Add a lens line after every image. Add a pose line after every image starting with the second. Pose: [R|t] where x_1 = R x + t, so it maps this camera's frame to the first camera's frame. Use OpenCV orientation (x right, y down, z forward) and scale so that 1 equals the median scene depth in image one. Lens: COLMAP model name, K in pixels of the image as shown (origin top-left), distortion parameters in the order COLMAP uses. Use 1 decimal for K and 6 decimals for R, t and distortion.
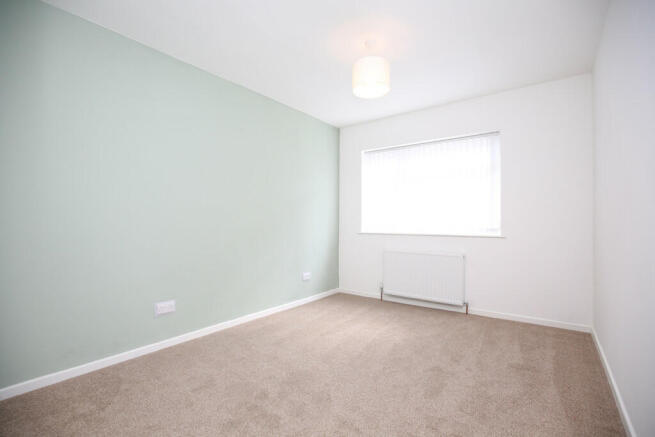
lens RADIAL K [[304.9, 0, 327.5], [0, 304.9, 218.5], [0, 0, 1]] dist [-0.002882, -0.000117]
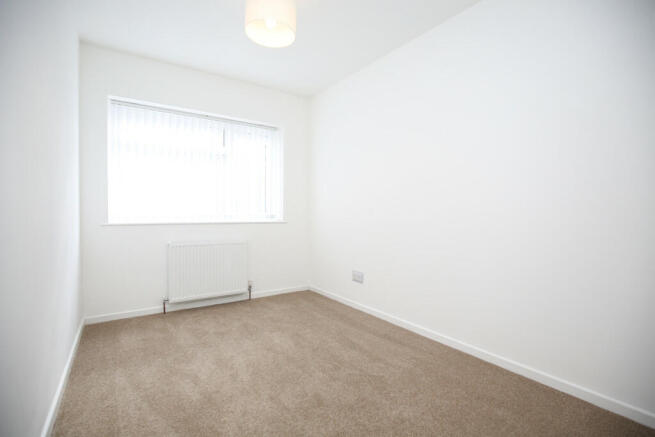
lens RADIAL K [[304.9, 0, 327.5], [0, 304.9, 218.5], [0, 0, 1]] dist [-0.002882, -0.000117]
pose [[0.331961, -0.016735, 0.943145, -0.420792], [-0.023257, 0.999393, 0.025919, 0.011844], [-0.943006, -0.030539, 0.331371, 0.429725]]
